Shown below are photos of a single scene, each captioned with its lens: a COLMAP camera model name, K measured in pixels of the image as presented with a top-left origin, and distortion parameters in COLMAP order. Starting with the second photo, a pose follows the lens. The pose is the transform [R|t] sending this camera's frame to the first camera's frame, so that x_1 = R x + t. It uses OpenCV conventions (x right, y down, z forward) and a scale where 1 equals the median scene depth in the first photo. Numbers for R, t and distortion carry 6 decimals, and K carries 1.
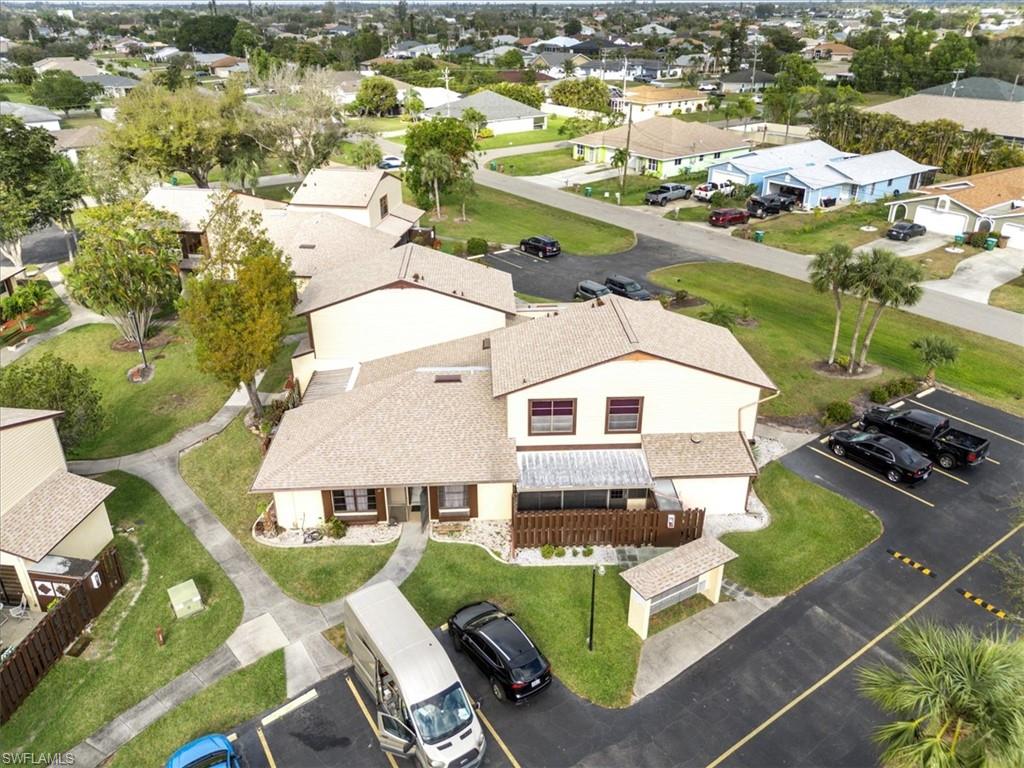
lens RADIAL K [[756.1, 0, 515.5], [0, 756.1, 387.9], [0, 0, 1]] dist [0.048274, -0.050352]
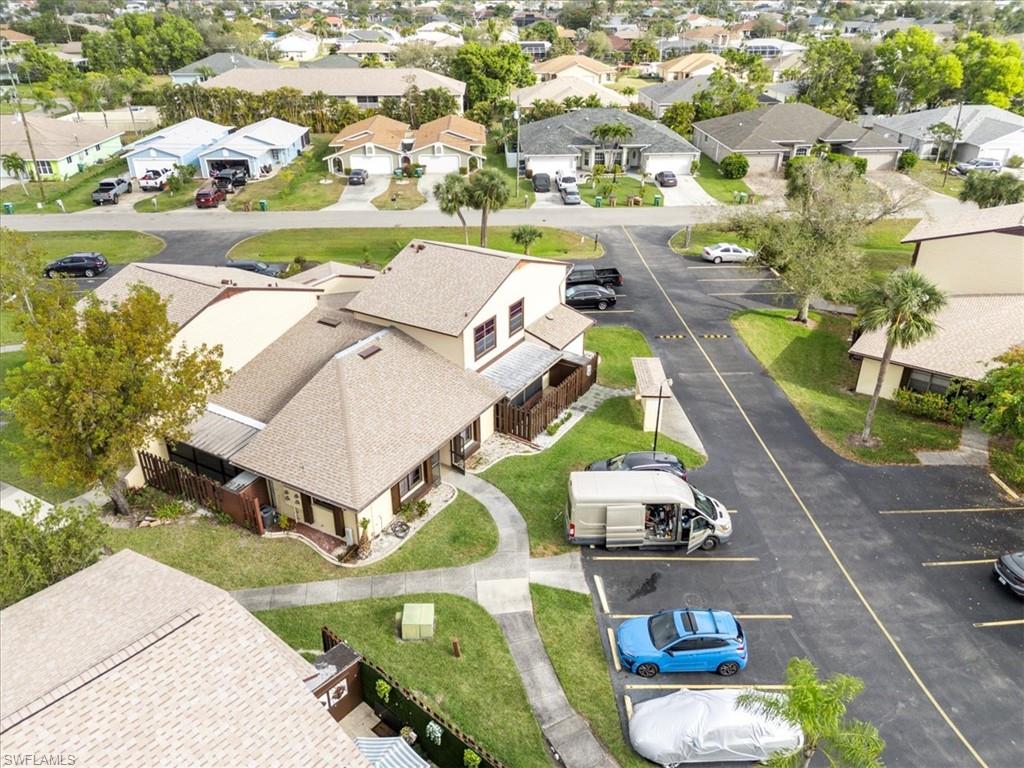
lens RADIAL K [[756.1, 0, 516.2], [0, 756.1, 381.1], [0, 0, 1]] dist [0.048274, -0.050352]
pose [[0.547400, -0.382385, 0.744403, -0.380805], [0.375313, 0.907210, 0.190028, -0.048515], [-0.747993, 0.175363, 0.640120, 0.106489]]
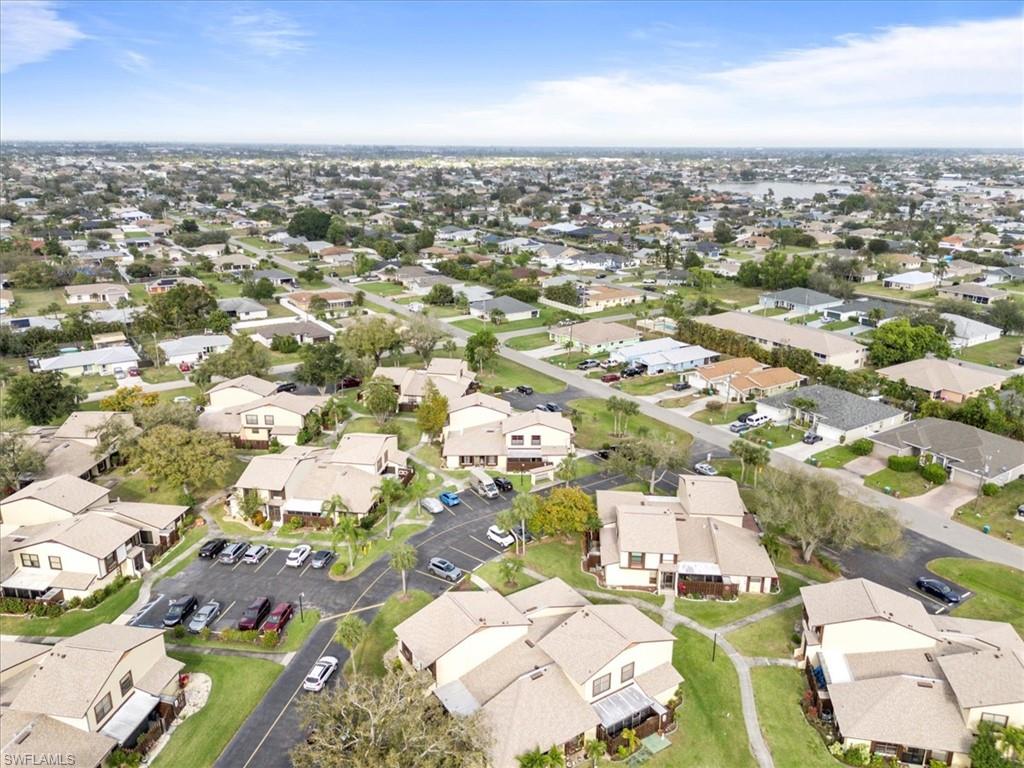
lens RADIAL K [[756.1, 0, 515.4], [0, 756.1, 376.0], [0, 0, 1]] dist [0.048274, -0.050352]
pose [[0.999566, 0.018287, -0.023077, 0.056871], [-0.021940, 0.985277, -0.169552, 0.174205], [0.019637, 0.169985, 0.985251, -1.351659]]
